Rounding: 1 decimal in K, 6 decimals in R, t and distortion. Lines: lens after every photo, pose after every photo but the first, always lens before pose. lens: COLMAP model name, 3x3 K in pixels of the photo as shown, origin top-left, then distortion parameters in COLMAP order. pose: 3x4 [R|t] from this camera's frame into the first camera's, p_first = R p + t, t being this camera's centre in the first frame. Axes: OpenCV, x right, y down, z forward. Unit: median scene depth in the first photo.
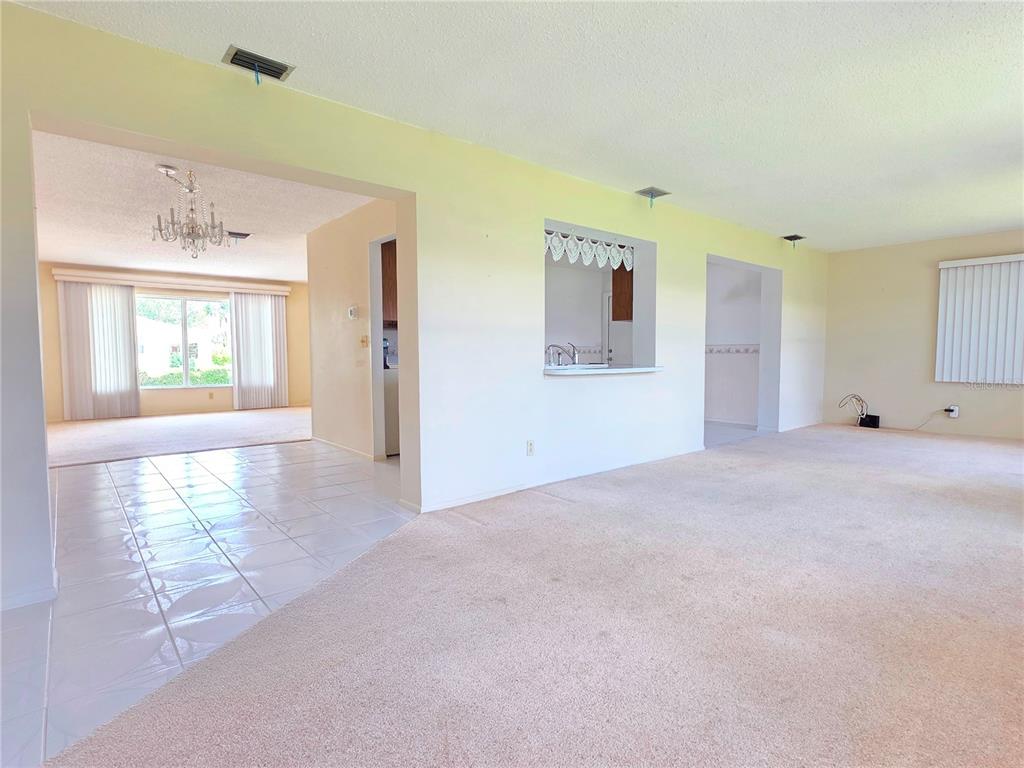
lens RADIAL K [[543.6, 0, 512.0], [0, 543.6, 384.0], [0, 0, 1]] dist [0.004076, 0.000340]
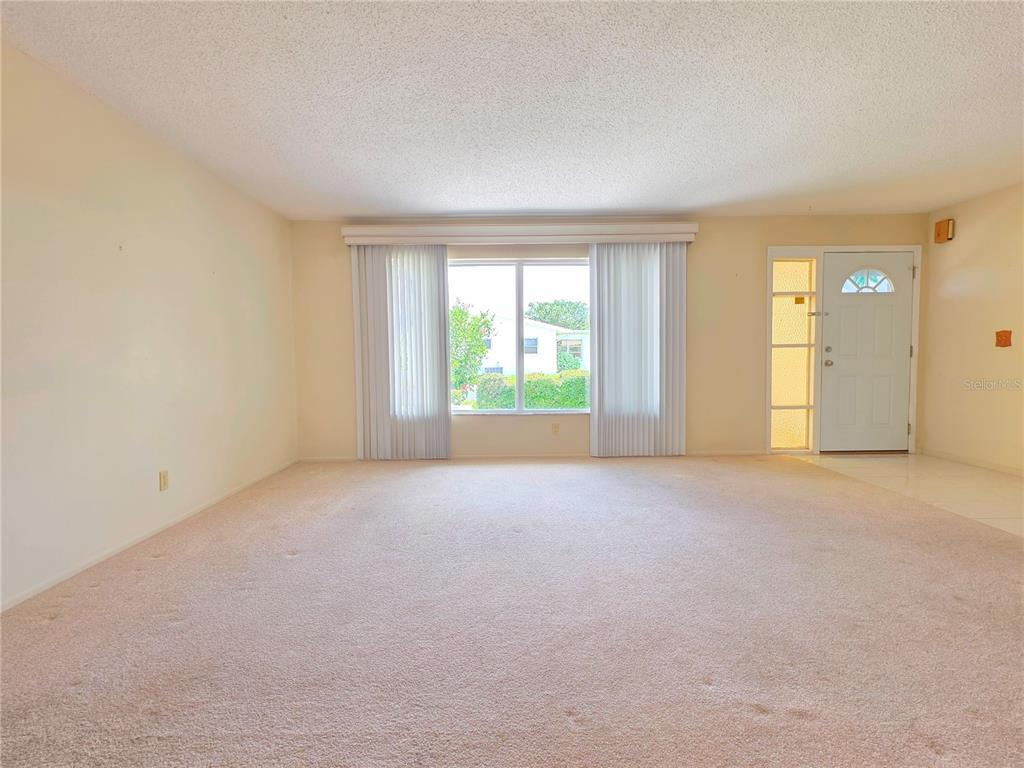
lens RADIAL K [[485.7, 0, 506.4], [0, 485.7, 381.1], [0, 0, 1]] dist [0.010515, 0.001518]
pose [[0.774485, 0.028741, -0.631939, -0.267827], [-0.025477, 0.999574, 0.014237, -0.034258], [0.632079, 0.005074, 0.774888, 0.563921]]
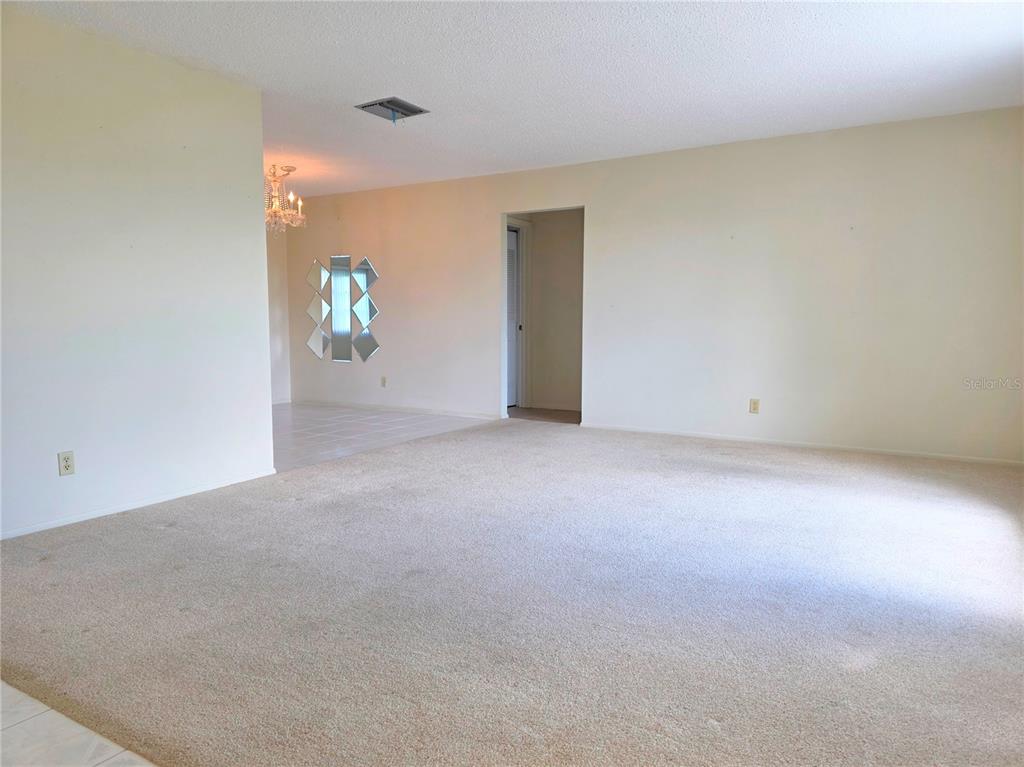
lens RADIAL K [[690.8, 0, 512.0], [0, 690.8, 383.5], [0, 0, 1]] dist [0.000602, -0.000117]
pose [[-0.940310, 0.033127, -0.338704, -0.241508], [-0.017995, 0.989019, 0.146691, -0.061636], [0.339844, 0.144030, -0.929388, 1.137905]]
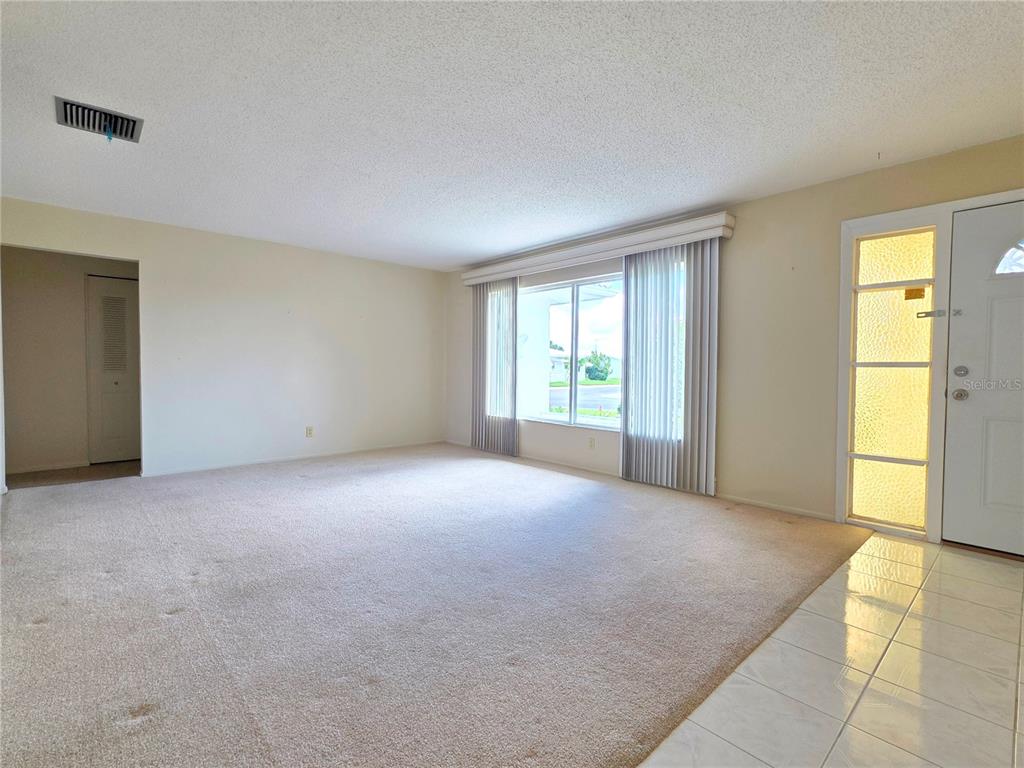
lens RADIAL K [[485.7, 0, 506.4], [0, 485.7, 381.1], [0, 0, 1]] dist [0.010515, 0.001518]
pose [[0.047748, 0.030590, -0.998391, -0.040427], [-0.063691, 0.997590, 0.027519, -0.052823], [0.996827, 0.062274, 0.049581, 0.869701]]
